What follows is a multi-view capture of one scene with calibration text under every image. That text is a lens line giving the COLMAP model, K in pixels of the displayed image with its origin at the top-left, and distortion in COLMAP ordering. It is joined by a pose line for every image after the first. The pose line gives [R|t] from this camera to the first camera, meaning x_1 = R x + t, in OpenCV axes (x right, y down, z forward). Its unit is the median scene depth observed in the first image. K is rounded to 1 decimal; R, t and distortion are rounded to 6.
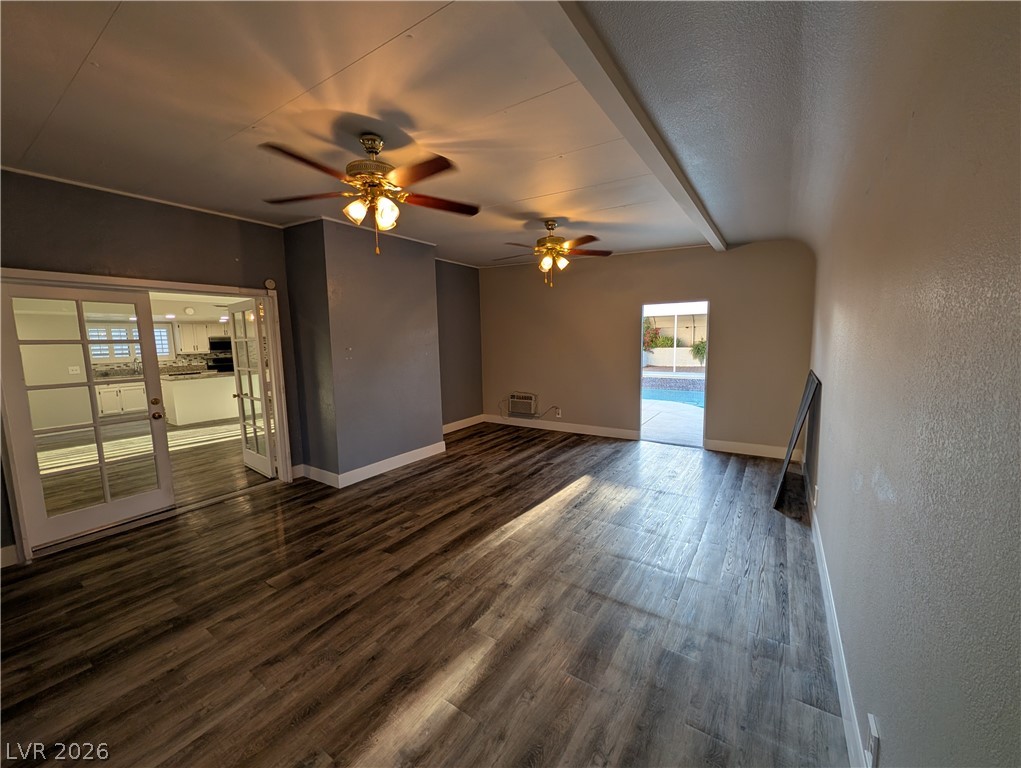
lens RADIAL K [[393.9, 0, 507.3], [0, 393.9, 382.9], [0, 0, 1]] dist [0.001471, 0.000091]
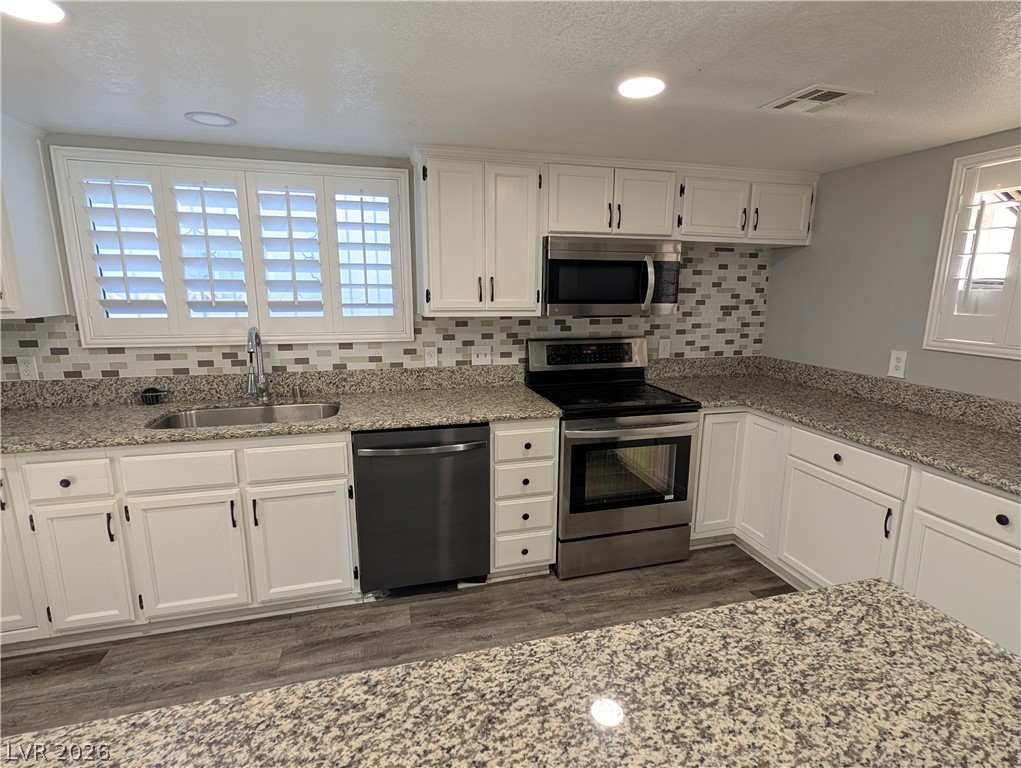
lens RADIAL K [[501.4, 0, 517.1], [0, 501.4, 386.4], [0, 0, 1]] dist [0.001997, 0.000142]
pose [[0.767777, 0.151679, -0.622505, -1.563160], [-0.096328, 0.987858, 0.121893, -0.185027], [0.633435, -0.033623, 0.773065, 2.071337]]
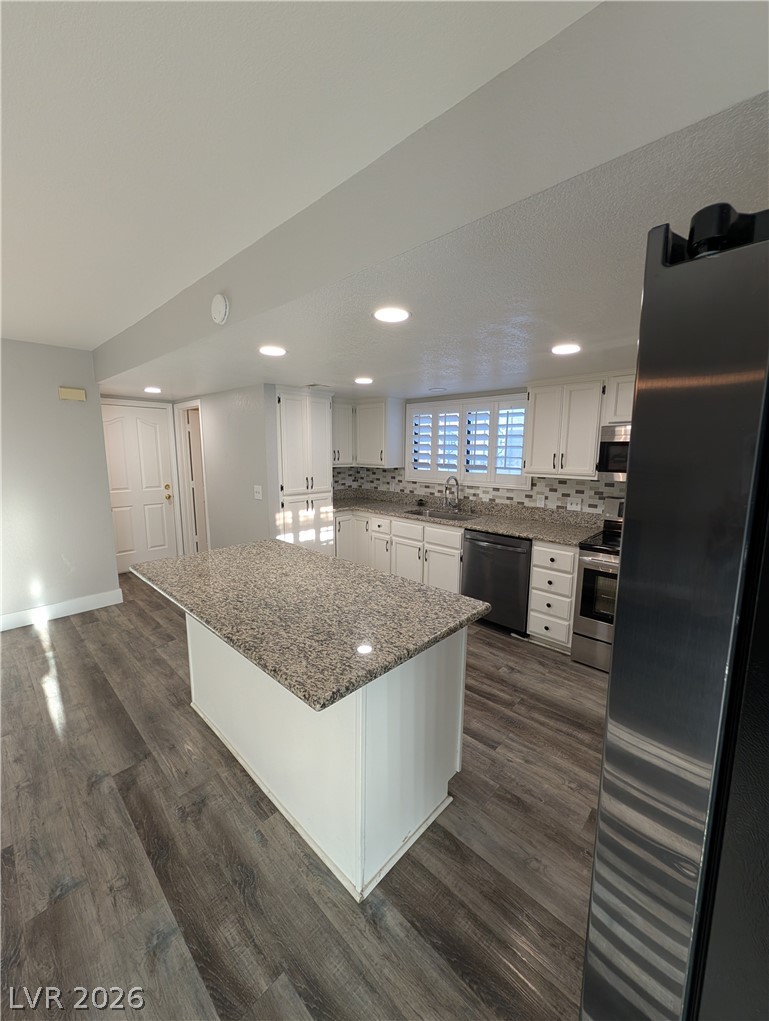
lens RADIAL K [[393.9, 0, 385.3], [0, 393.9, 506.5], [0, 0, 1]] dist [0.001471, 0.000091]
pose [[-0.154363, 0.163134, -0.974453, -1.147294], [-0.115009, 0.976603, 0.181713, -0.241466], [0.981298, 0.140121, -0.131989, 2.320612]]
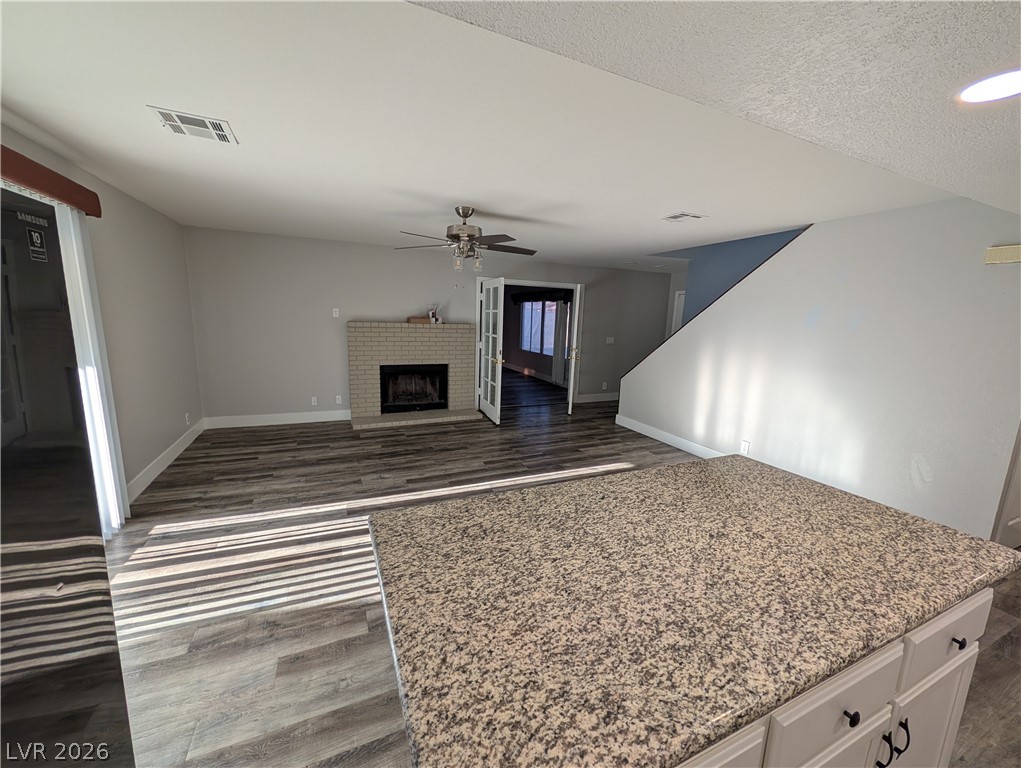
lens RADIAL K [[394.9, 0, 506.7], [0, 394.9, 384.7], [0, 0, 1]] dist [-0.000231, -0.000063]
pose [[-0.853251, -0.097248, 0.512353, -1.626306], [0.044823, 0.965148, 0.257839, -0.241992], [-0.519570, 0.242967, -0.819155, 2.441125]]
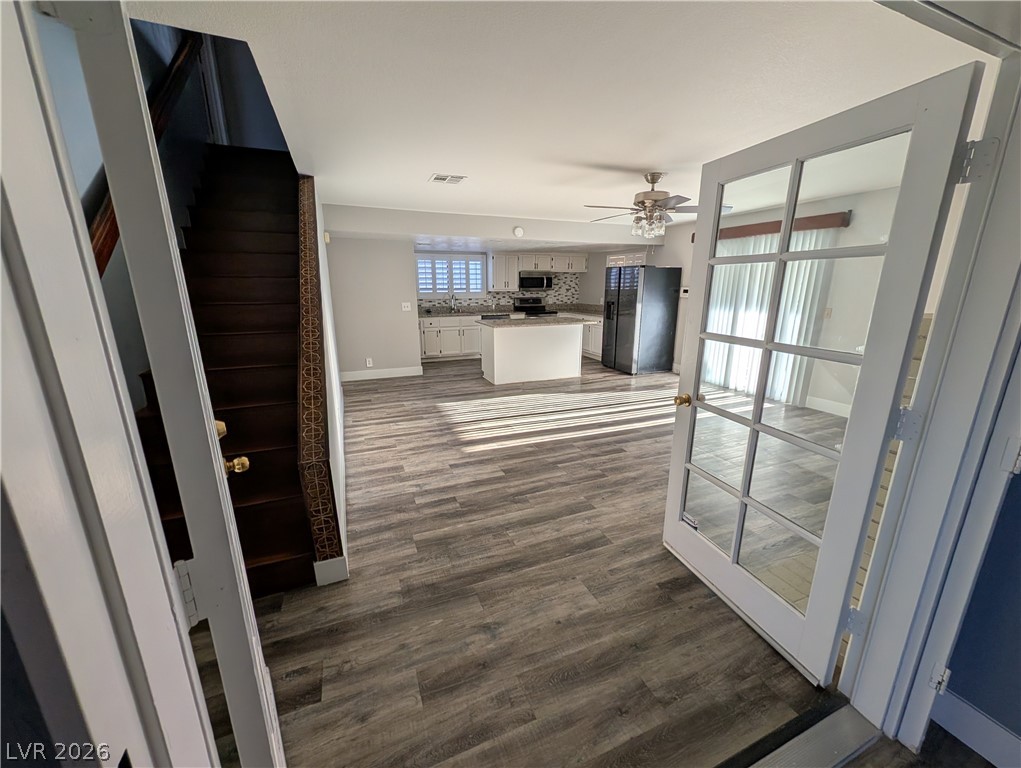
lens RADIAL K [[394.9, 0, 506.7], [0, 394.9, 384.7], [0, 0, 1]] dist [-0.000231, -0.000063]
pose [[0.836339, 0.156876, -0.525287, -0.801021], [-0.079524, 0.982764, 0.166885, -0.049108], [0.542414, -0.097800, 0.834400, 0.705738]]
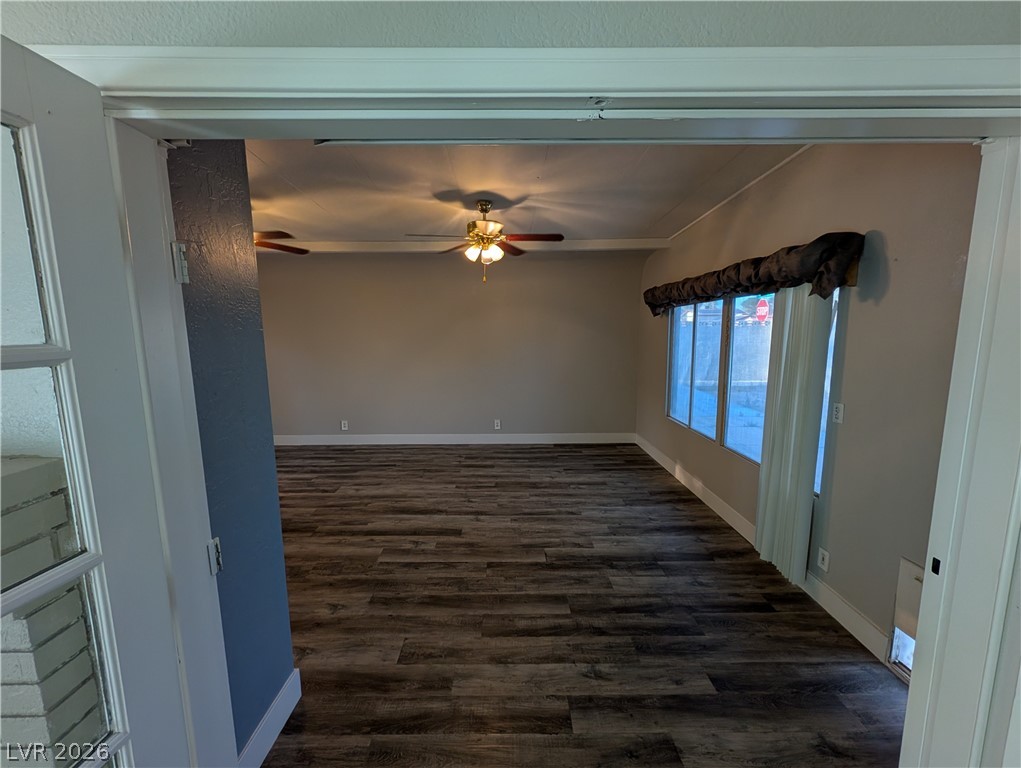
lens RADIAL K [[394.9, 0, 506.7], [0, 394.9, 384.7], [0, 0, 1]] dist [-0.000231, -0.000063]
pose [[-0.562069, -0.084261, 0.822787, -0.966139], [0.114035, 0.977401, 0.177996, -0.124107], [-0.819192, 0.193872, -0.539758, 1.084329]]
